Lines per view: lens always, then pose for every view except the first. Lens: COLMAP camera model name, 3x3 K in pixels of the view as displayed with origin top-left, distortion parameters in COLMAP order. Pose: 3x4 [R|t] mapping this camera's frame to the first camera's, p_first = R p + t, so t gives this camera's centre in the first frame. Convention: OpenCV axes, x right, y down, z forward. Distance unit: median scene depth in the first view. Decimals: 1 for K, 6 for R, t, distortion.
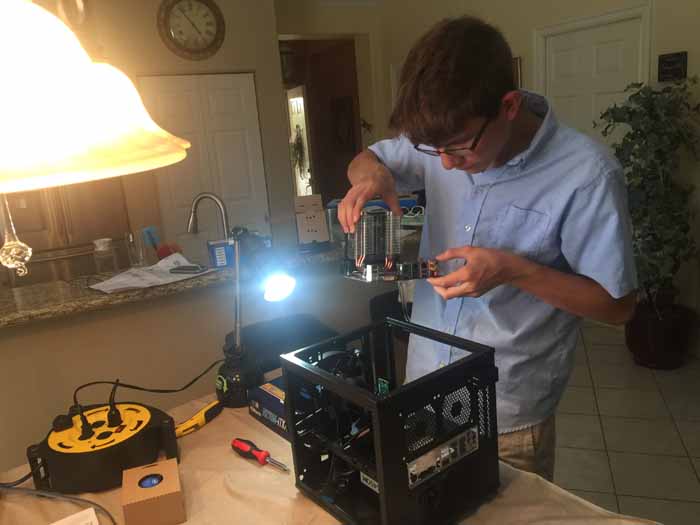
lens RADIAL K [[595.3, 0, 347.4], [0, 595.3, 260.4], [0, 0, 1]] dist [0.078560, -0.123666]
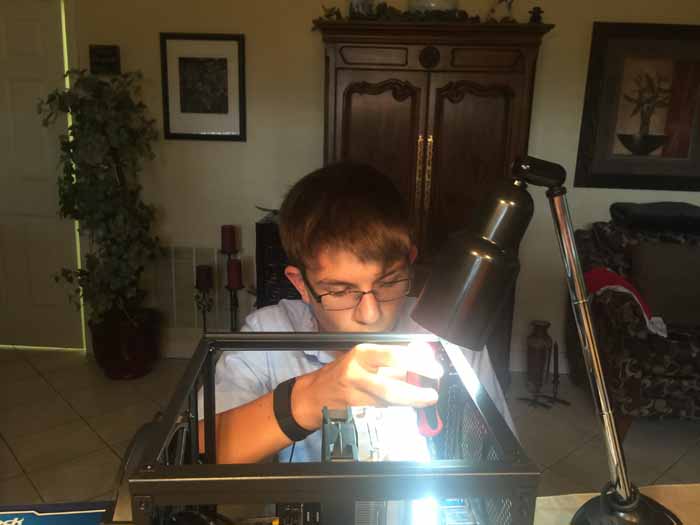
lens RADIAL K [[595.3, 0, 353.8], [0, 595.3, 259.3], [0, 0, 1]] dist [0.078560, -0.123666]
pose [[0.514582, -0.090971, 0.852602, -0.169284], [0.126710, 0.991506, 0.029316, 0.020476], [-0.848027, 0.092948, 0.521738, 0.359975]]
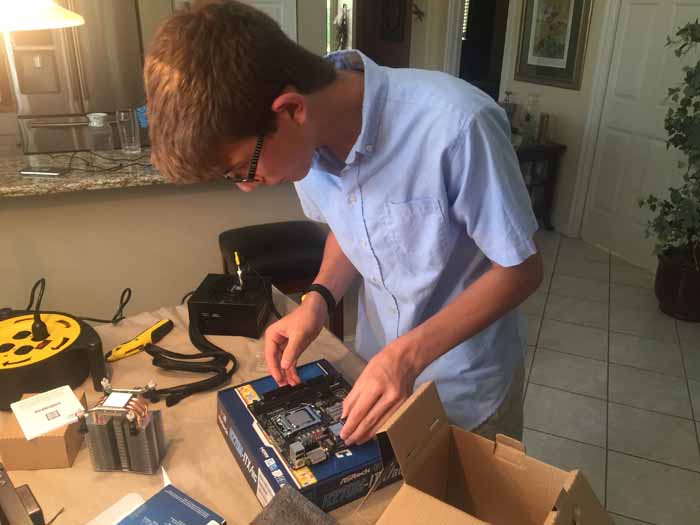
lens RADIAL K [[595.3, 0, 348.6], [0, 595.3, 258.3], [0, 0, 1]] dist [0.078560, -0.123666]
pose [[0.990797, 0.126249, -0.048807, 0.061331], [-0.115819, 0.977370, 0.177012, -0.034697], [0.070050, -0.169730, 0.982998, 0.106807]]
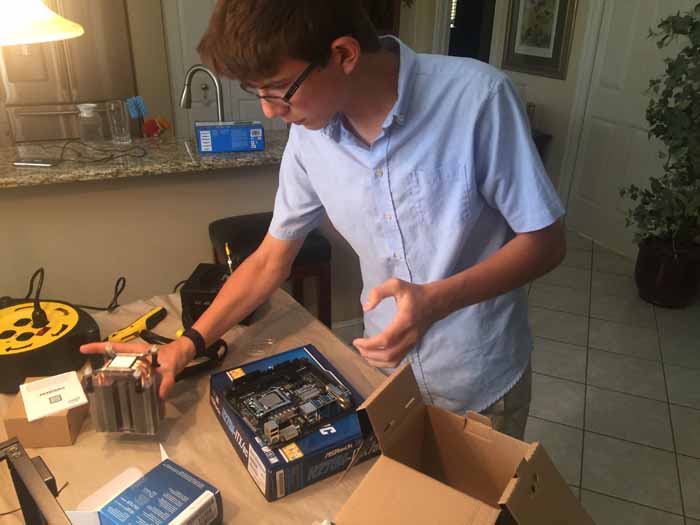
lens RADIAL K [[595.3, 0, 347.4], [0, 595.3, 263.9], [0, 0, 1]] dist [0.078560, -0.123666]
pose [[0.991511, 0.126549, -0.029849, 0.066957], [-0.117832, 0.971608, 0.205167, -0.044159], [0.054965, -0.199909, 0.978272, 0.077180]]
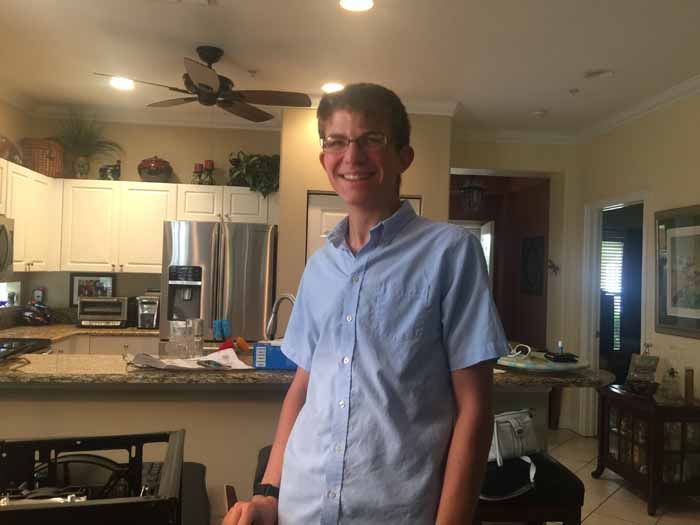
lens RADIAL K [[595.3, 0, 345.5], [0, 595.3, 263.3], [0, 0, 1]] dist [0.078560, -0.123666]
pose [[0.918827, 0.104927, -0.380456, 0.288379], [-0.188516, 0.963610, -0.189521, 0.005128], [0.346725, 0.245859, 0.905171, 0.199333]]
